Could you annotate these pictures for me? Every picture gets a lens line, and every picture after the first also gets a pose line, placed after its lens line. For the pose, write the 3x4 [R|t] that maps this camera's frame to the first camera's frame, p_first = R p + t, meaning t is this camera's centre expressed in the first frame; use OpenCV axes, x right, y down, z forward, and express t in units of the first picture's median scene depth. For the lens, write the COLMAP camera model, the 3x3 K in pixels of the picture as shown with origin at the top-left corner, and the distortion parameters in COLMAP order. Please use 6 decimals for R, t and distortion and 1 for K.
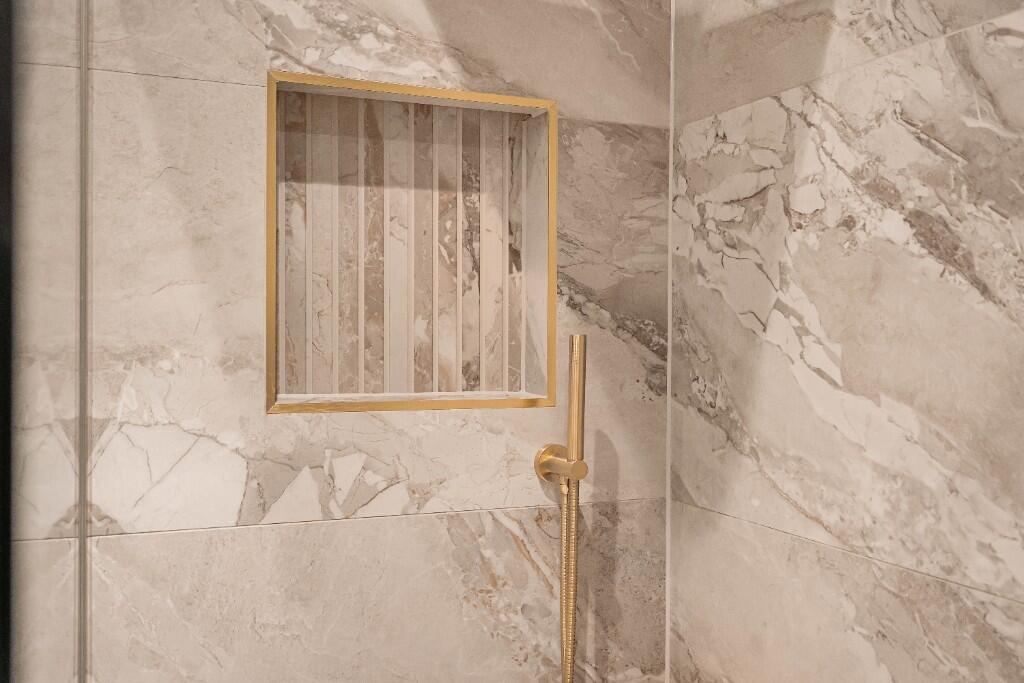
lens RADIAL K [[1020.6, 0, 512.0], [0, 1020.6, 341.5], [0, 0, 1]] dist [0.009916, 0.010551]
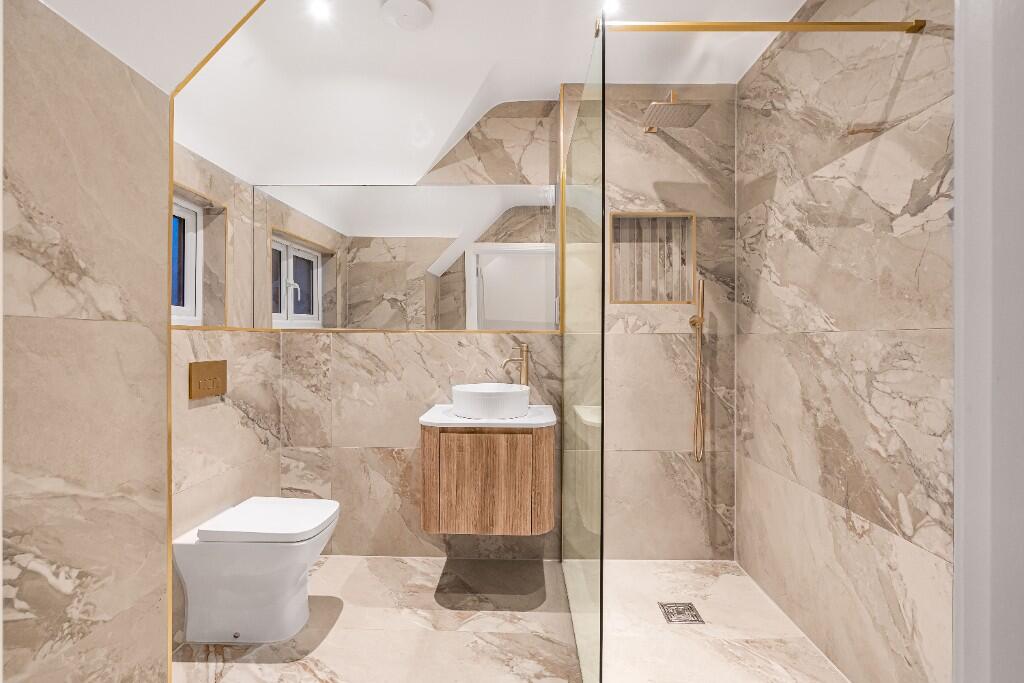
lens RADIAL K [[467.4, 0, 512.0], [0, 467.4, 341.5], [0, 0, 1]] dist [-0.001068, -0.000118]
pose [[0.916601, -0.005101, -0.399770, 0.104924], [0.002014, 0.999965, -0.008142, 0.202059], [0.399798, 0.006658, 0.916579, -0.649144]]
